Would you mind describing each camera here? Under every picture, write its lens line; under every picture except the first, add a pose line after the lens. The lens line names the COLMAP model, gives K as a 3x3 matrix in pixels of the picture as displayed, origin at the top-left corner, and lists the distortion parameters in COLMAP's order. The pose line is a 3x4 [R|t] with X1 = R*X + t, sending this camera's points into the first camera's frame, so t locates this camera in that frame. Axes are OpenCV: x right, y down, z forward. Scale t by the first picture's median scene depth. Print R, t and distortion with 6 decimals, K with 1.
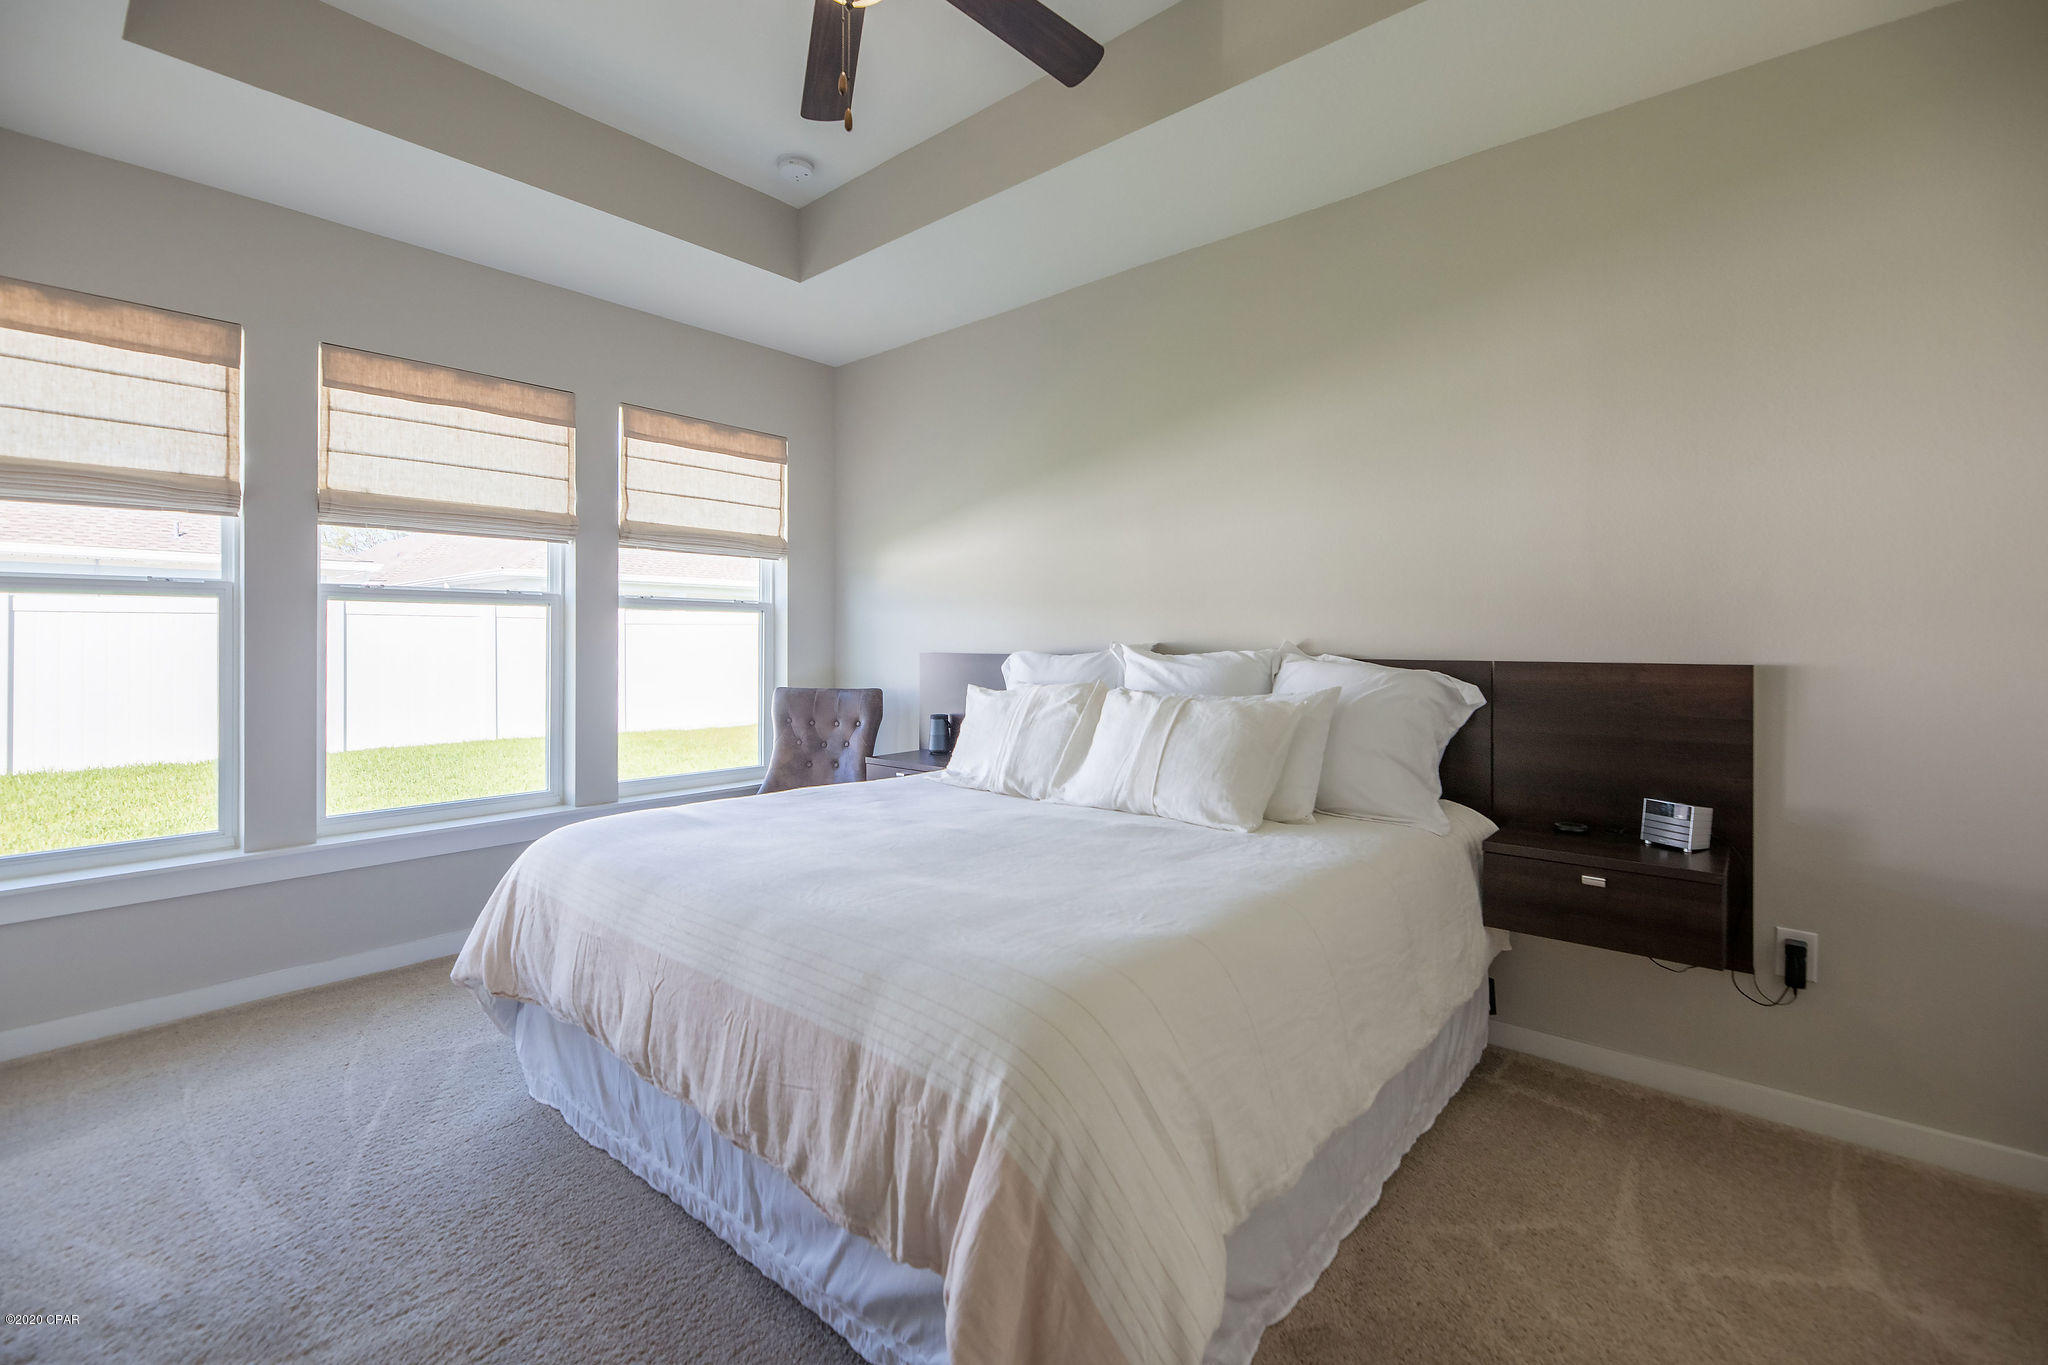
lens RADIAL K [[861.2, 0, 1012.3], [0, 861.2, 649.6], [0, 0, 1]] dist [-0.002403, -0.000821]
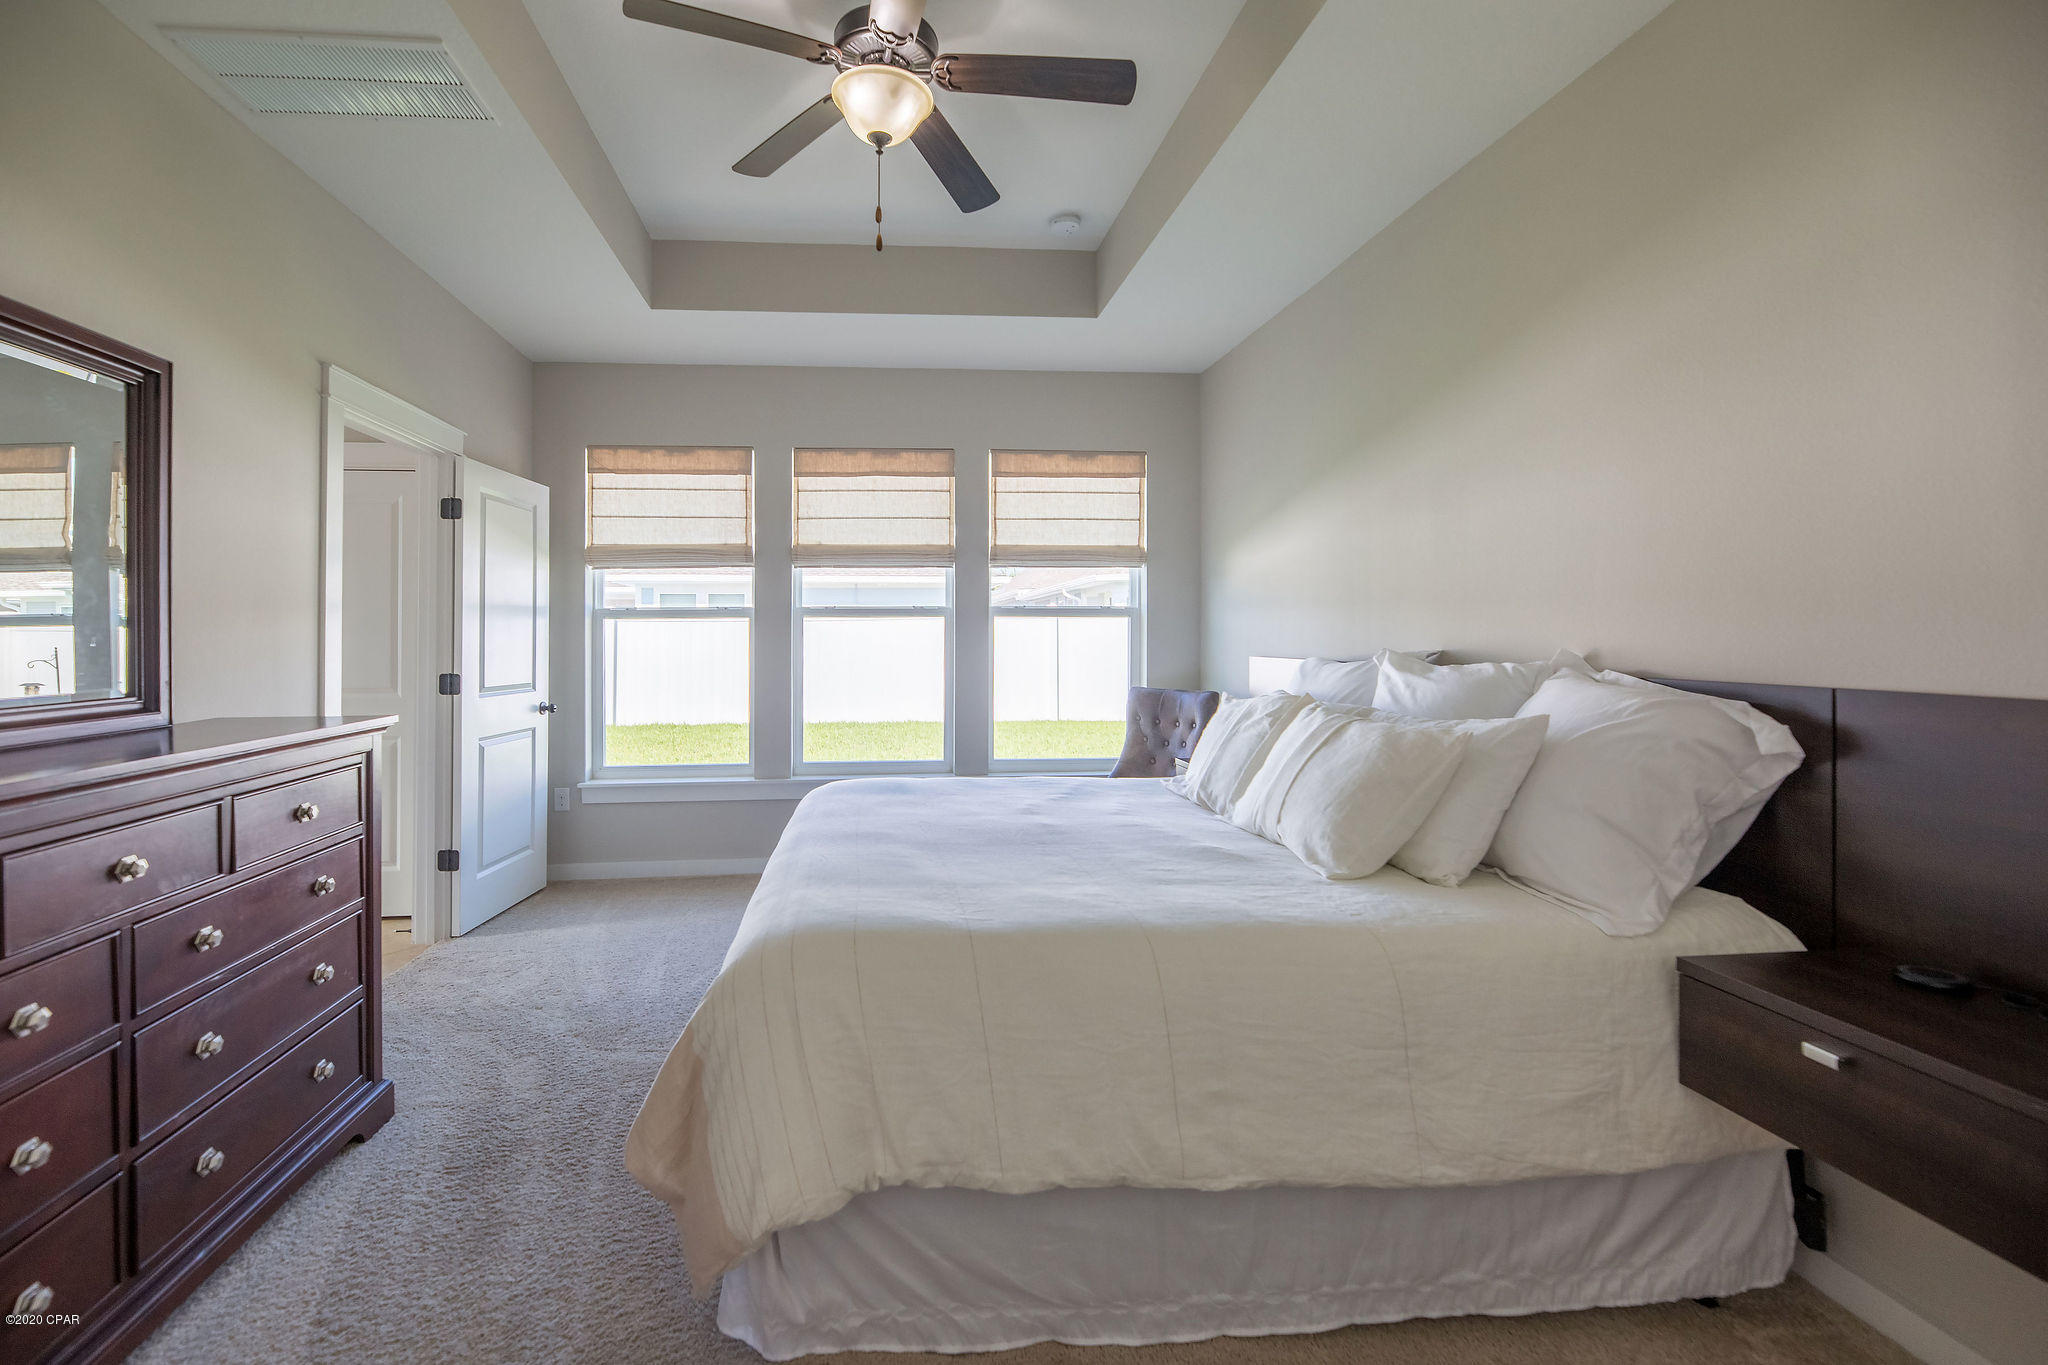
lens RADIAL K [[860.6, 0, 948.4], [0, 860.6, 647.4], [0, 0, 1]] dist [-0.004543, -0.000613]
pose [[0.726292, 0.005132, -0.687367, 0.389898], [-0.000603, 0.999977, 0.006829, -0.015857], [0.687386, -0.004545, 0.726278, 0.078712]]
